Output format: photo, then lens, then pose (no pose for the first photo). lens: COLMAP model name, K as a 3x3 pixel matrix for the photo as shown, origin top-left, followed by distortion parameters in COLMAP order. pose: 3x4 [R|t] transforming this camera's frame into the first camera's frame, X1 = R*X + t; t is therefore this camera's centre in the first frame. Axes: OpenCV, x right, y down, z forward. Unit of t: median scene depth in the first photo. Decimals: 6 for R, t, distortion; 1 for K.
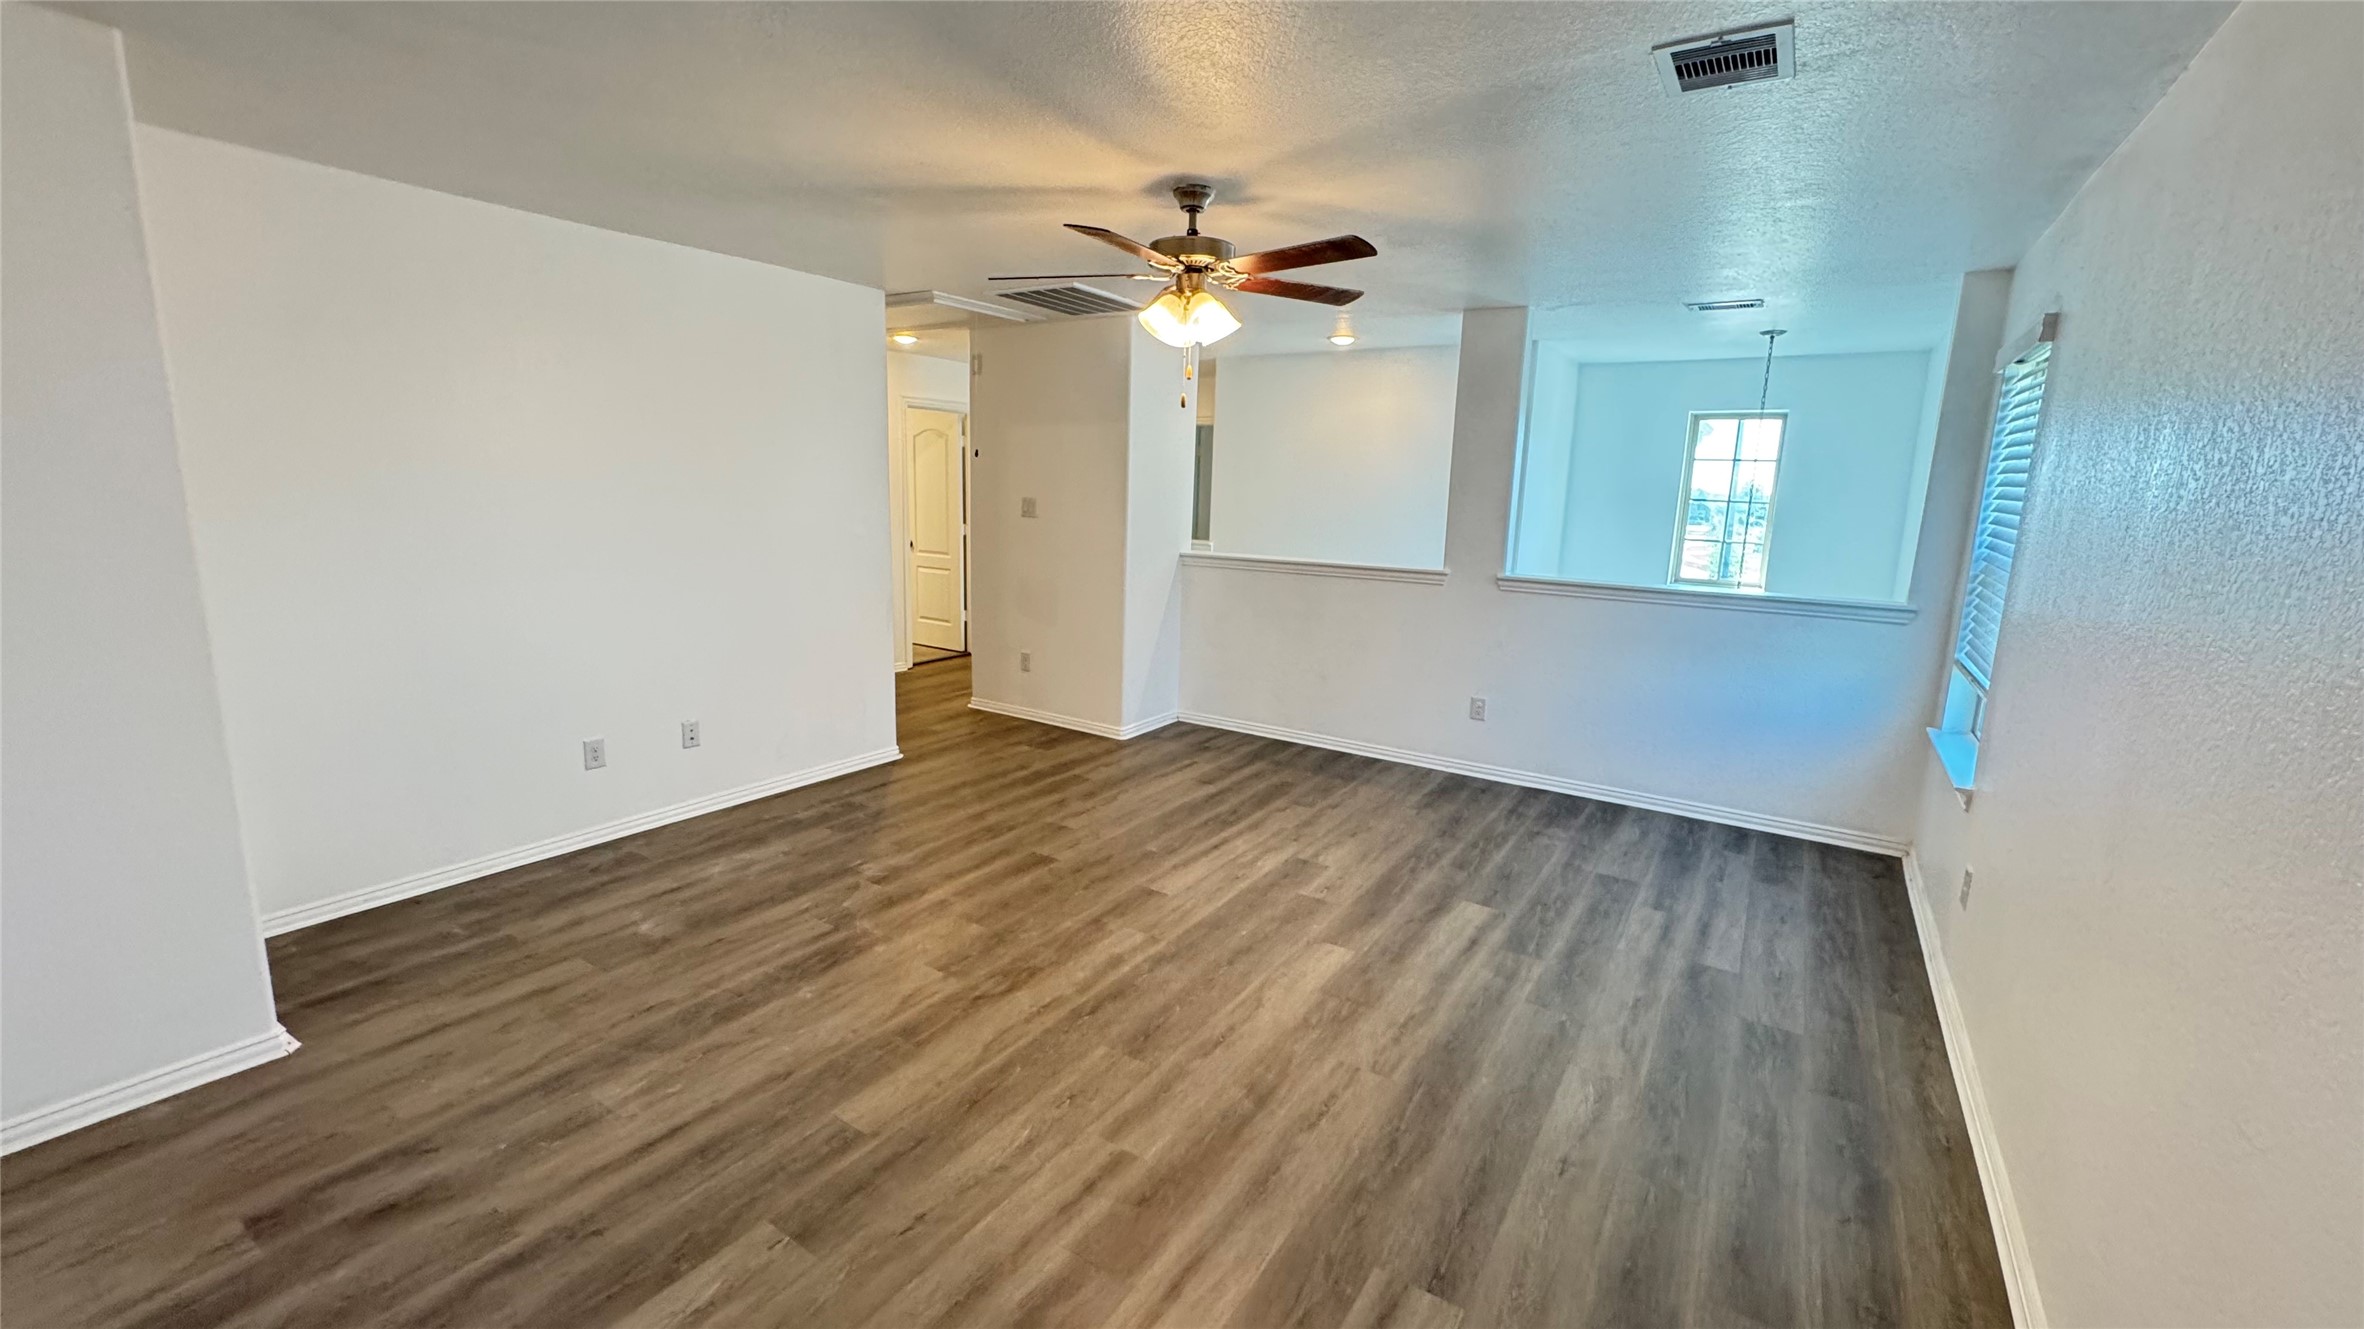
lens RADIAL K [[957.6, 0, 1184.3], [0, 957.6, 659.2], [0, 0, 1]] dist [0.000554, 0.000641]
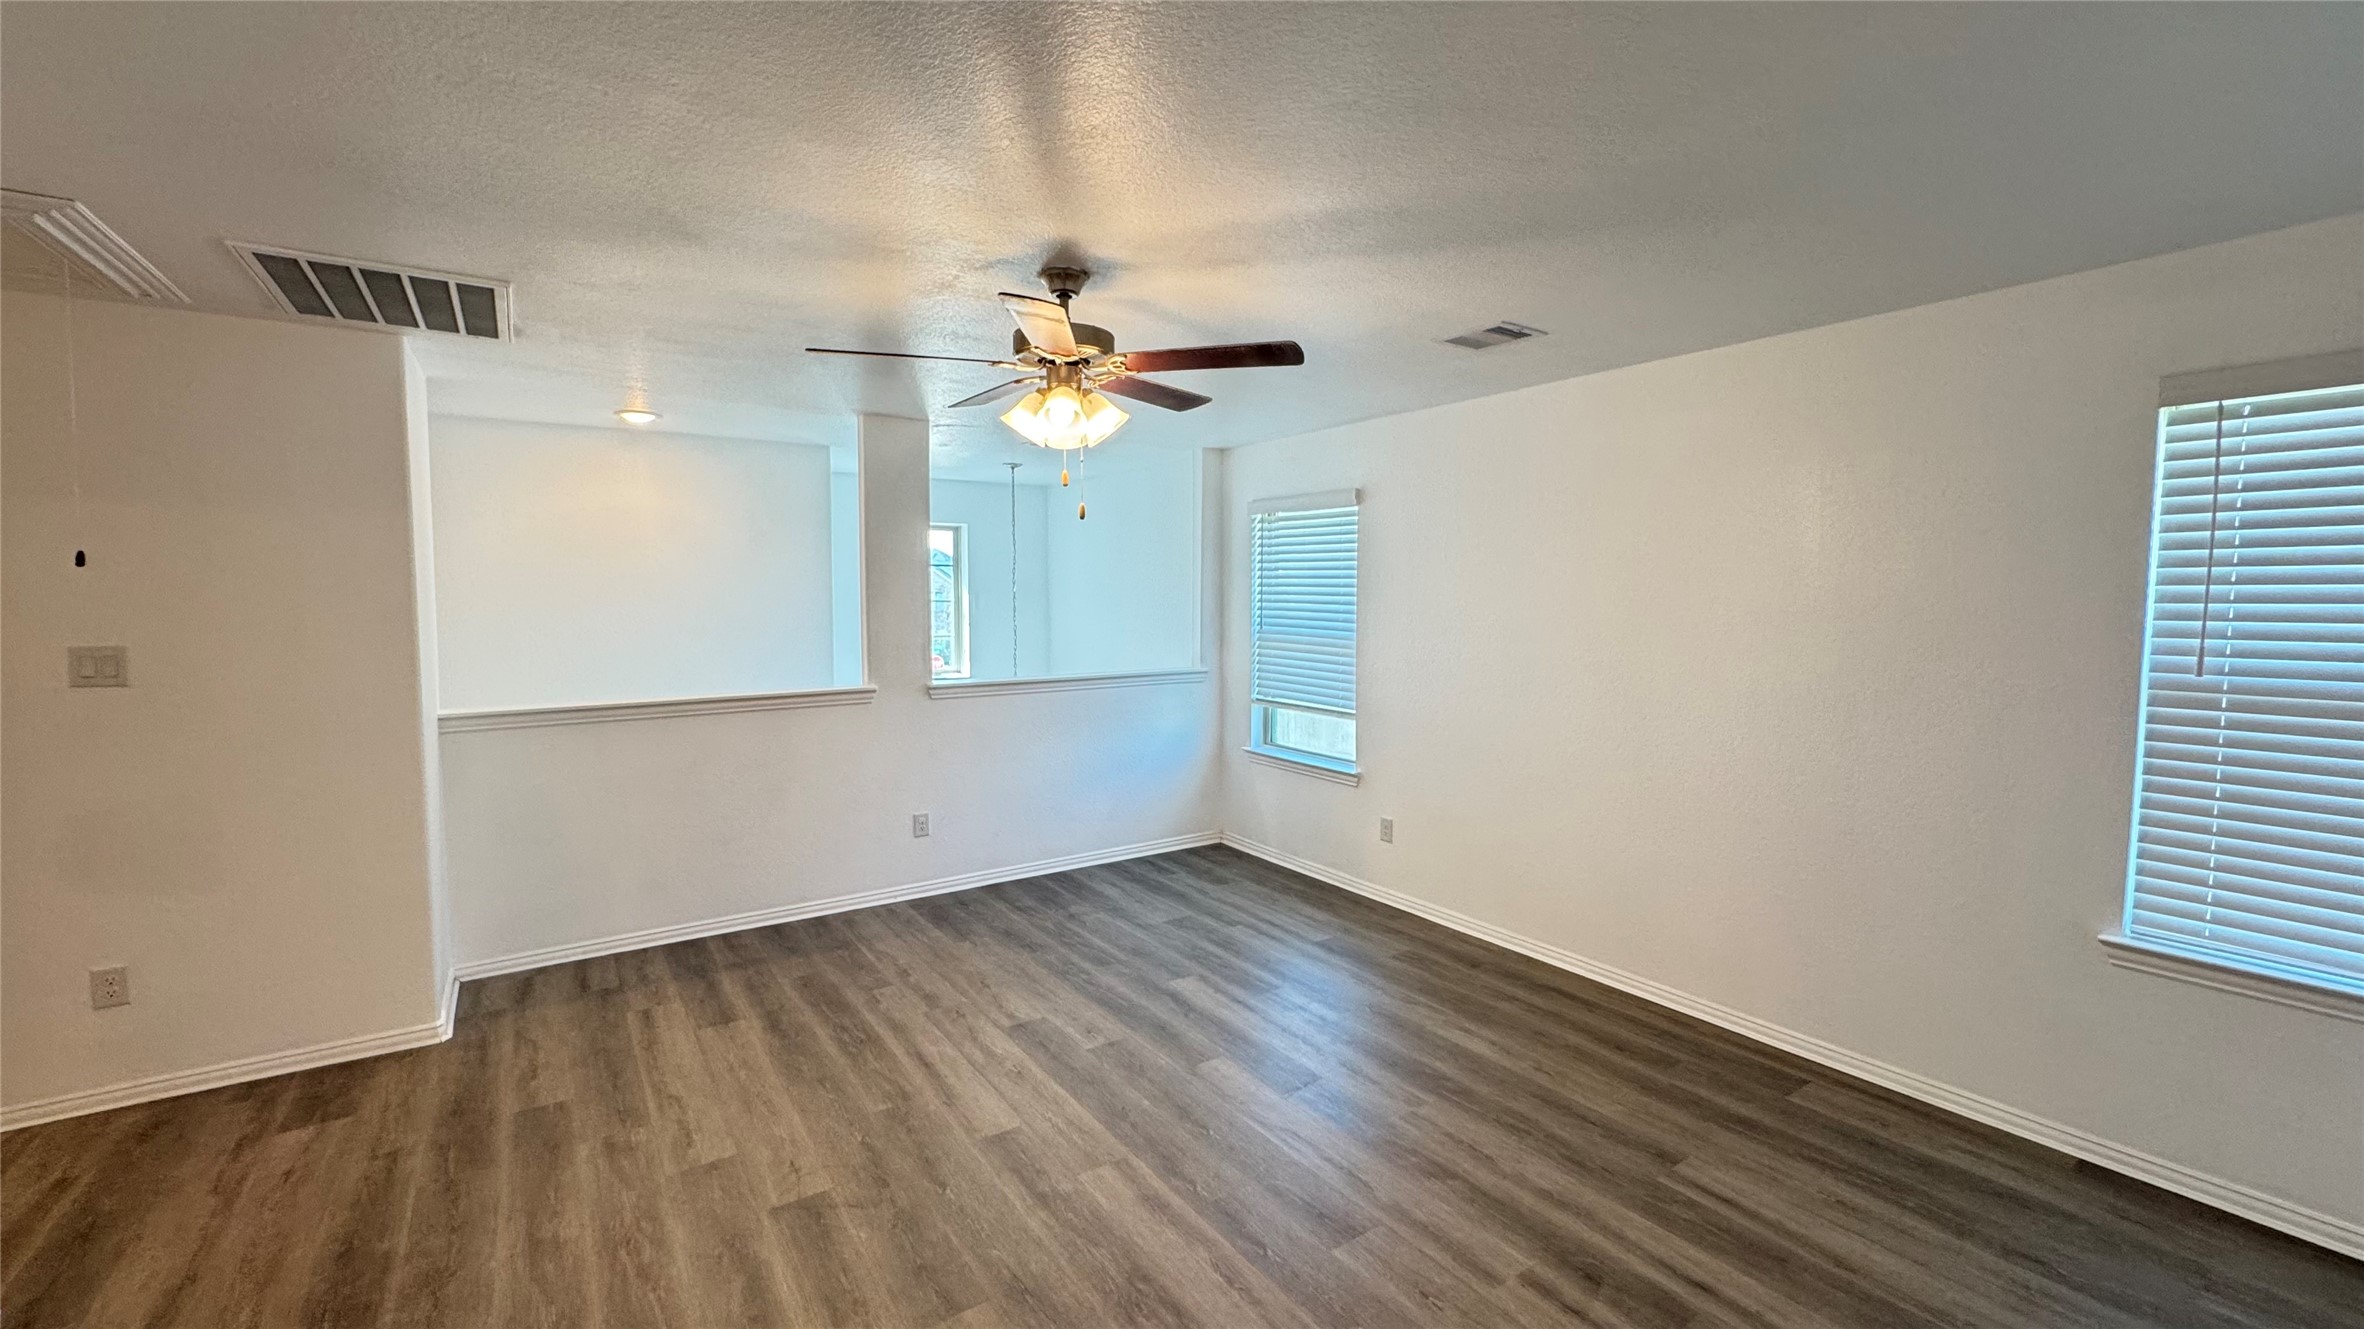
lens RADIAL K [[957.6, 0, 1184.7], [0, 957.6, 660.8], [0, 0, 1]] dist [0.000554, 0.000641]
pose [[0.380704, -0.095301, 0.919773, -0.540743], [0.180349, 0.983226, 0.027226, -0.104035], [-0.906939, 0.155515, 0.391505, 0.427852]]
